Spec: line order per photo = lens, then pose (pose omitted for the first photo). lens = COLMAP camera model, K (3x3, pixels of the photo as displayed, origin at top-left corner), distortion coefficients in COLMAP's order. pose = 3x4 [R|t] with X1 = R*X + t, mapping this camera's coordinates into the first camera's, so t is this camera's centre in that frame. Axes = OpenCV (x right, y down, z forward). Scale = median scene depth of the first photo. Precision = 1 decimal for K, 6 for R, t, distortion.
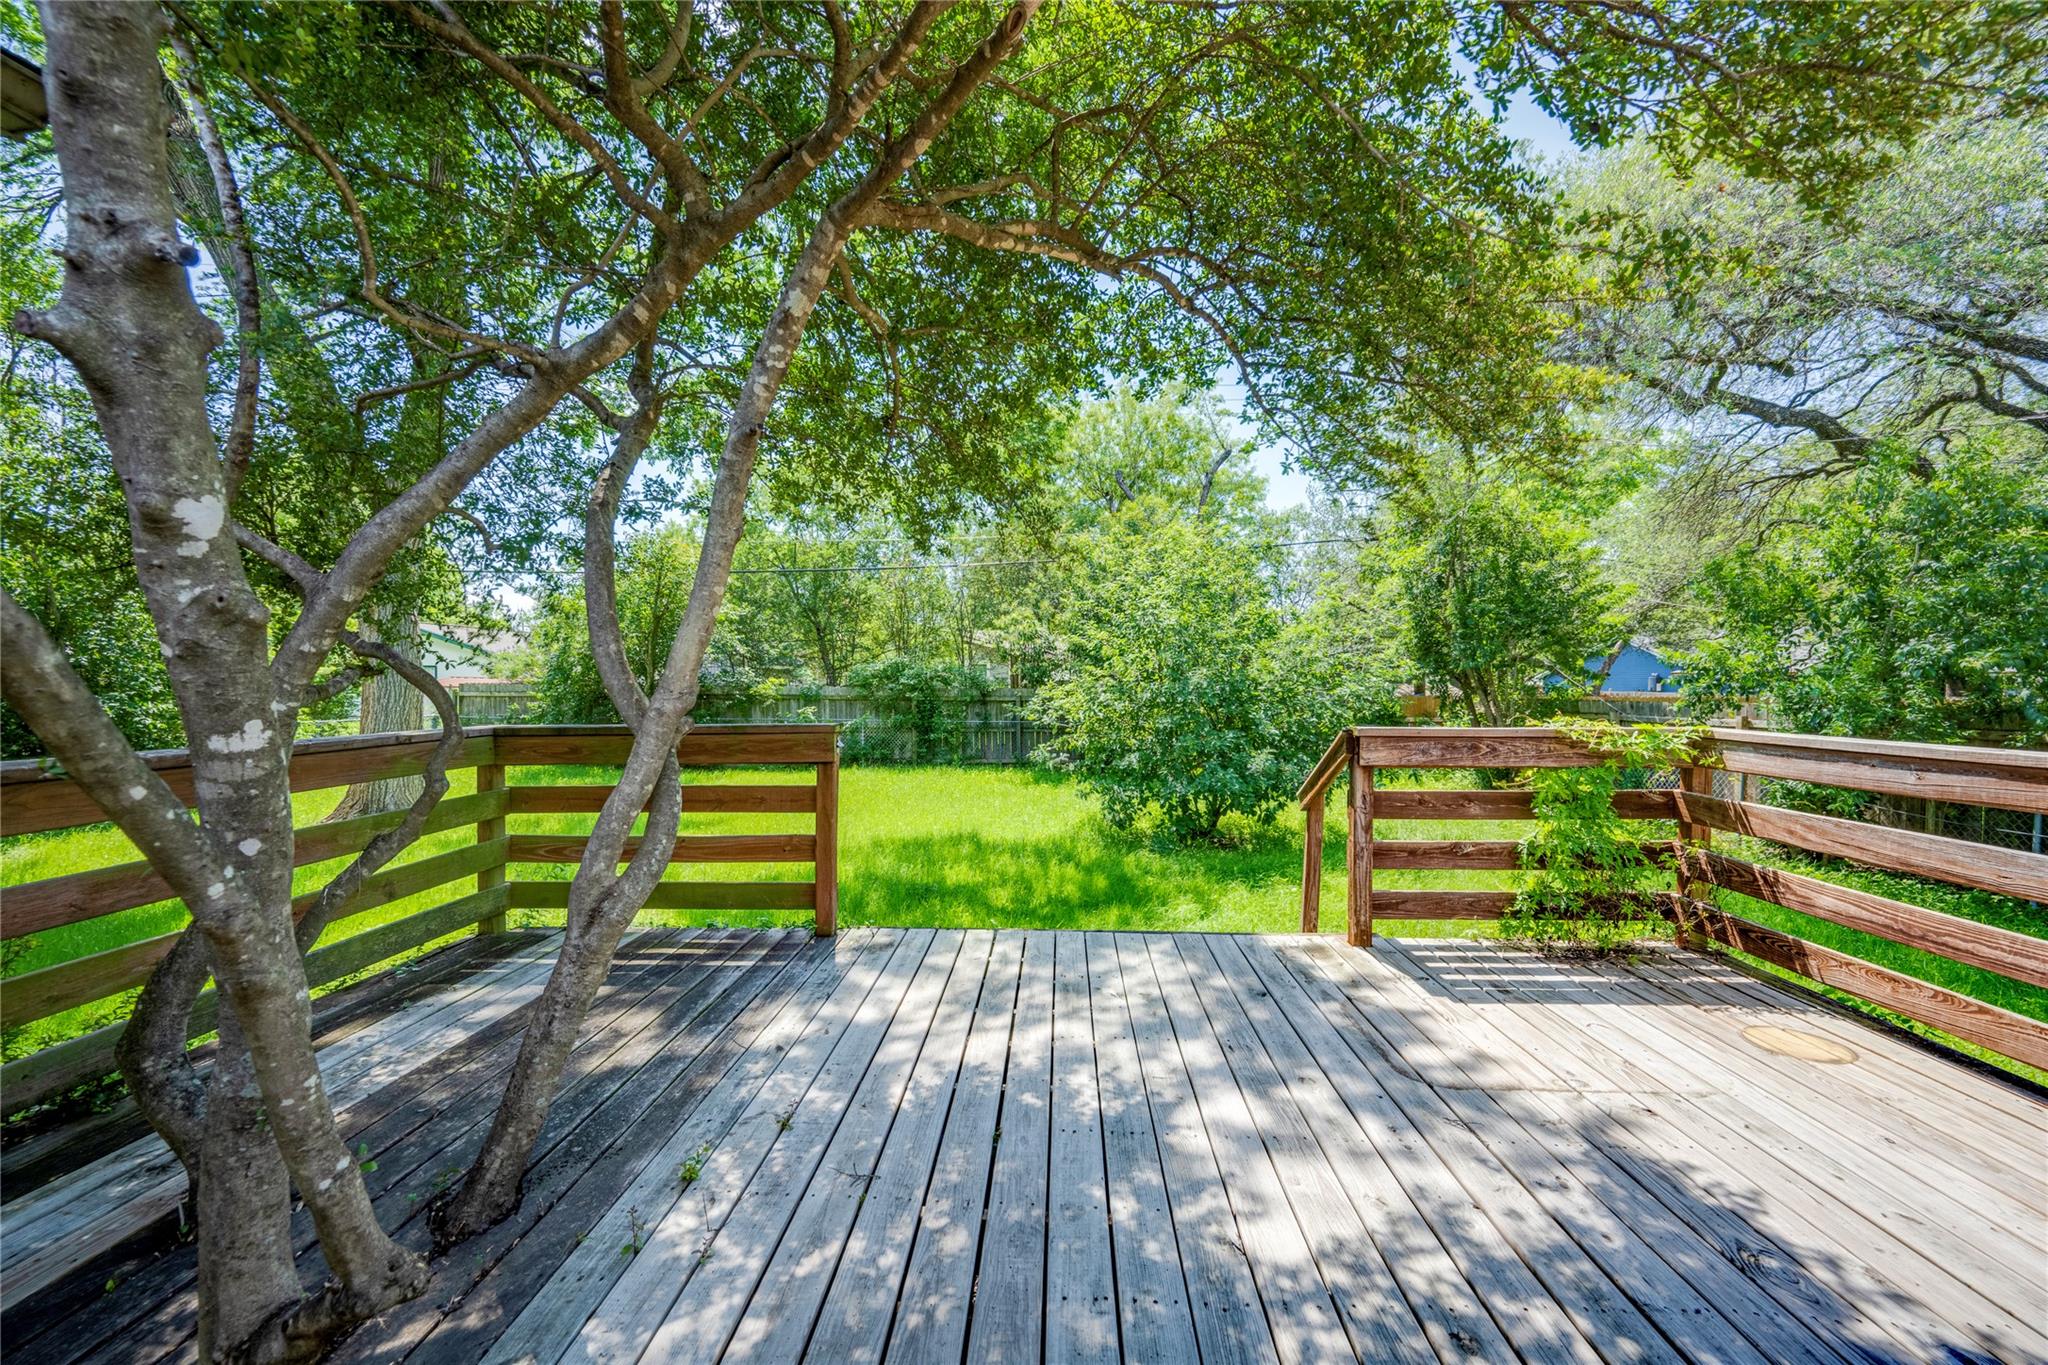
lens RADIAL K [[801.0, 0, 1042.4], [0, 801.0, 682.8], [0, 0, 1]] dist [0.021315, -0.000467]
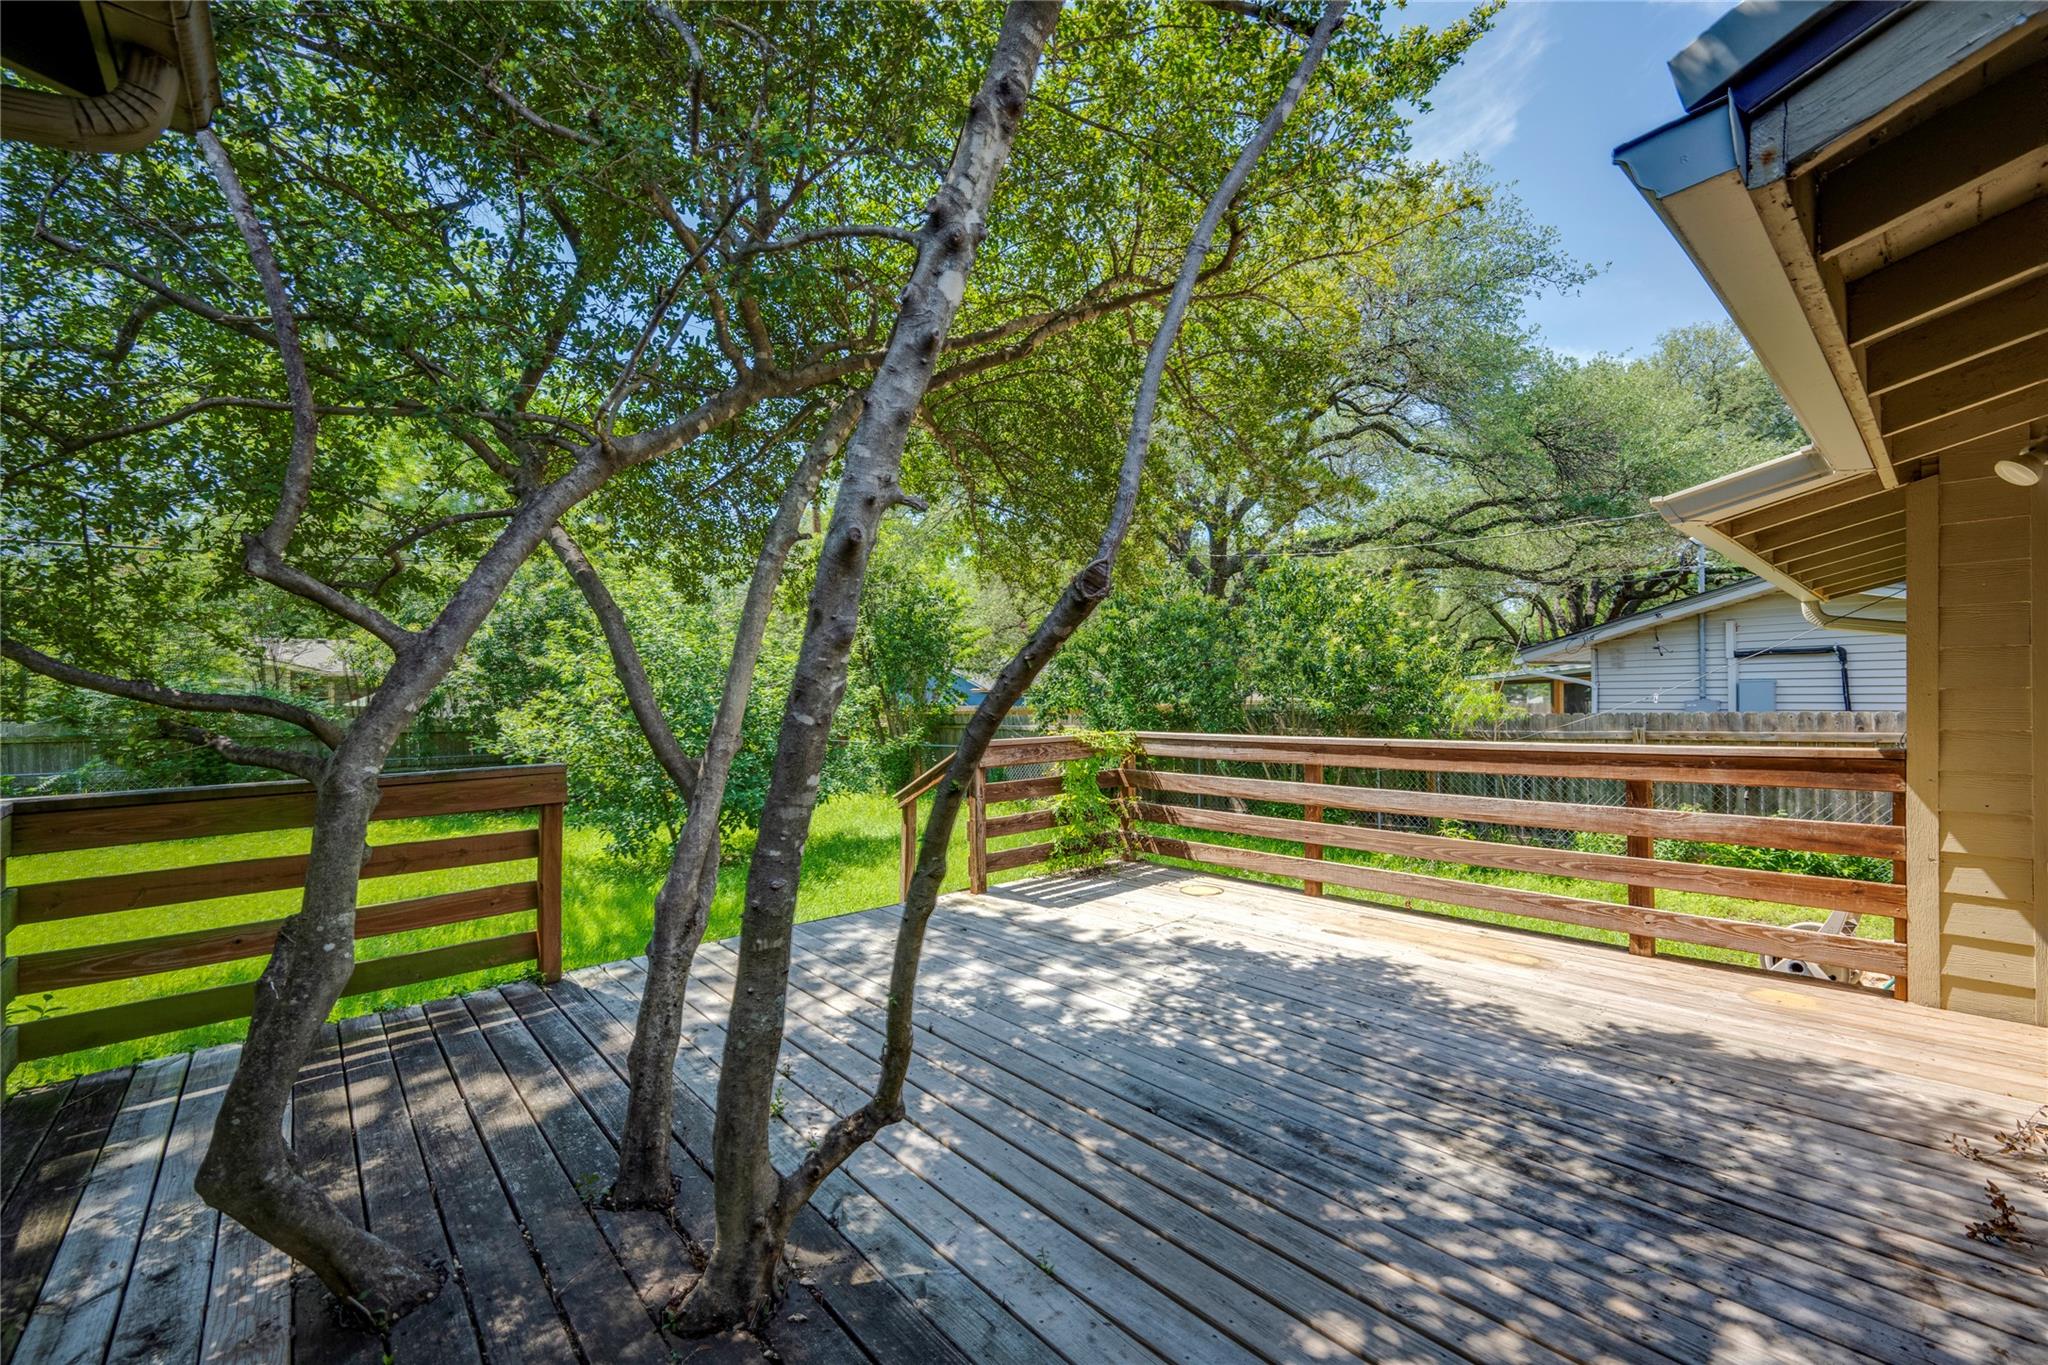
lens RADIAL K [[823.4, 0, 1013.1], [0, 823.4, 693.2], [0, 0, 1]] dist [0.012734, -0.000519]
pose [[0.740093, -0.010643, 0.672421, -0.613383], [0.017971, 0.999831, -0.003955, -0.025029], [-0.672265, 0.015011, 0.740159, -0.137917]]
